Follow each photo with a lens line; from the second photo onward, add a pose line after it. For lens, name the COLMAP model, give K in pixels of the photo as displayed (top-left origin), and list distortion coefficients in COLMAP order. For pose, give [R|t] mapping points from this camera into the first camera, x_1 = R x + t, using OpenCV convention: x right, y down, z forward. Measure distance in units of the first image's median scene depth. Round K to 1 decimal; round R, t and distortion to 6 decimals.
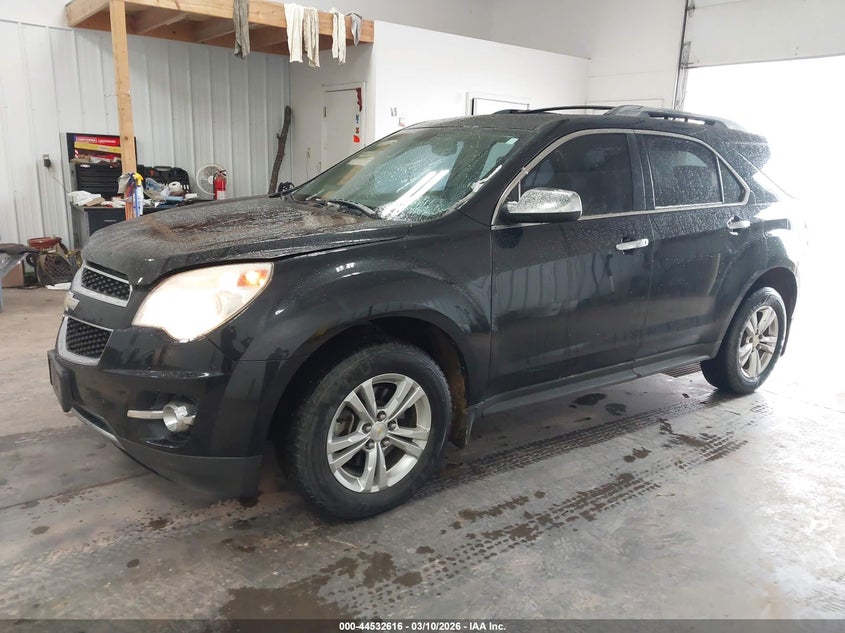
lens RADIAL K [[655.9, 0, 425.6], [0, 655.9, 315.6], [0, 0, 1]] dist [0.004435, 0.003043]
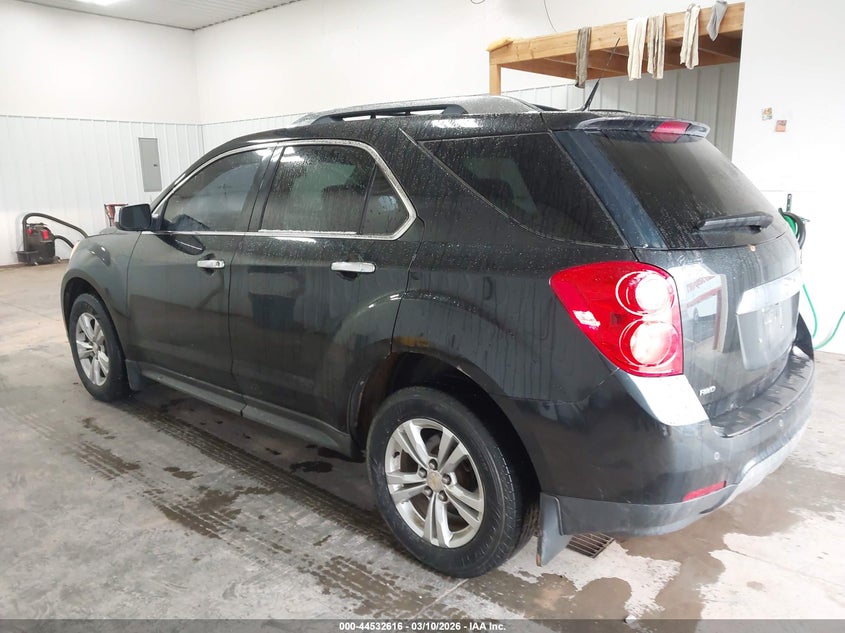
lens RADIAL K [[655.9, 0, 425.6], [0, 655.9, 315.6], [0, 0, 1]] dist [0.004435, 0.003043]
pose [[0.218637, 0.164359, -0.961865, 1.199726], [-0.212004, 0.970169, 0.117589, -0.193973], [0.952498, 0.178210, 0.246959, 0.971542]]
